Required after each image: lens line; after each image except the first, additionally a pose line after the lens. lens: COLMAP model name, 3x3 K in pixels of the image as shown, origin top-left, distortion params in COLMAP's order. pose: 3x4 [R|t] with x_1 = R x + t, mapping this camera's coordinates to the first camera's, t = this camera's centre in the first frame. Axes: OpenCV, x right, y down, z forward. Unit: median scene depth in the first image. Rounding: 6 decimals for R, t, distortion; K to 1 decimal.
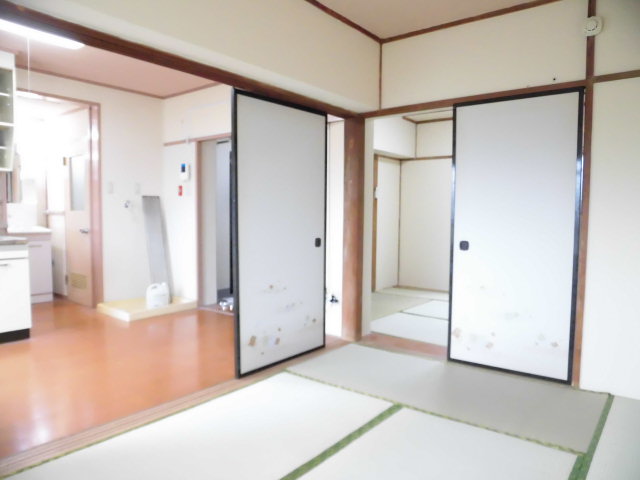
lens RADIAL K [[455.6, 0, 317.3], [0, 455.6, 239.9], [0, 0, 1]] dist [-0.035265, 0.000374]
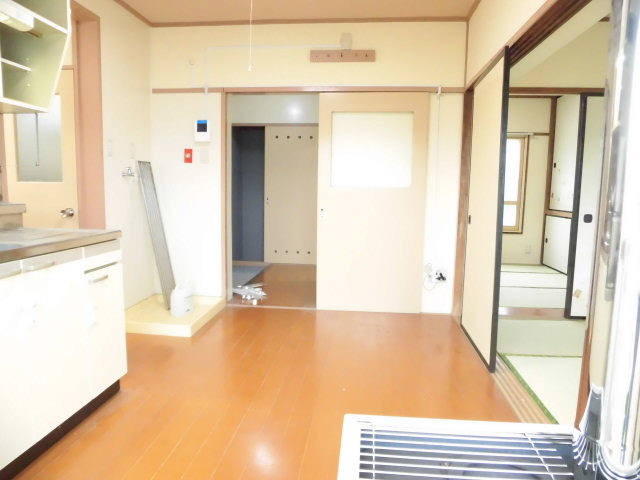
lens RADIAL K [[455.6, 0, 321.9], [0, 455.6, 241.3], [0, 0, 1]] dist [-0.035265, 0.000374]
pose [[0.850664, -0.061634, 0.522084, -0.428515], [0.024750, 0.996698, 0.077337, -0.016332], [-0.525126, -0.052866, 0.849381, 0.196161]]
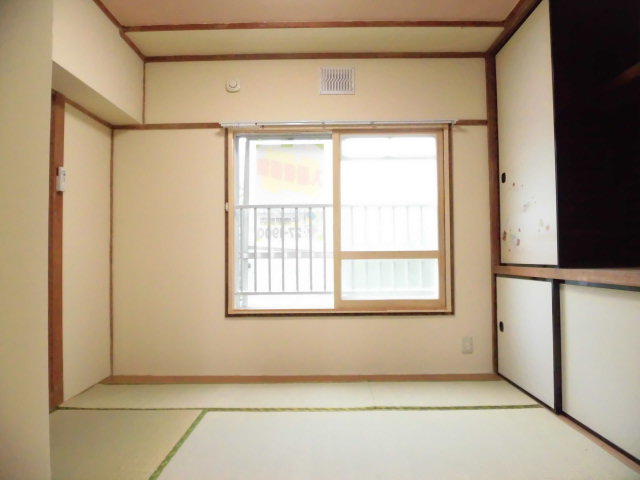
lens RADIAL K [[455.6, 0, 316.3], [0, 455.6, 239.4], [0, 0, 1]] dist [-0.035265, 0.000374]
pose [[0.796853, 0.000349, 0.604174, 0.063809], [0.055334, 0.995755, -0.073555, 0.001418], [-0.601635, 0.092043, 0.793451, 0.510079]]
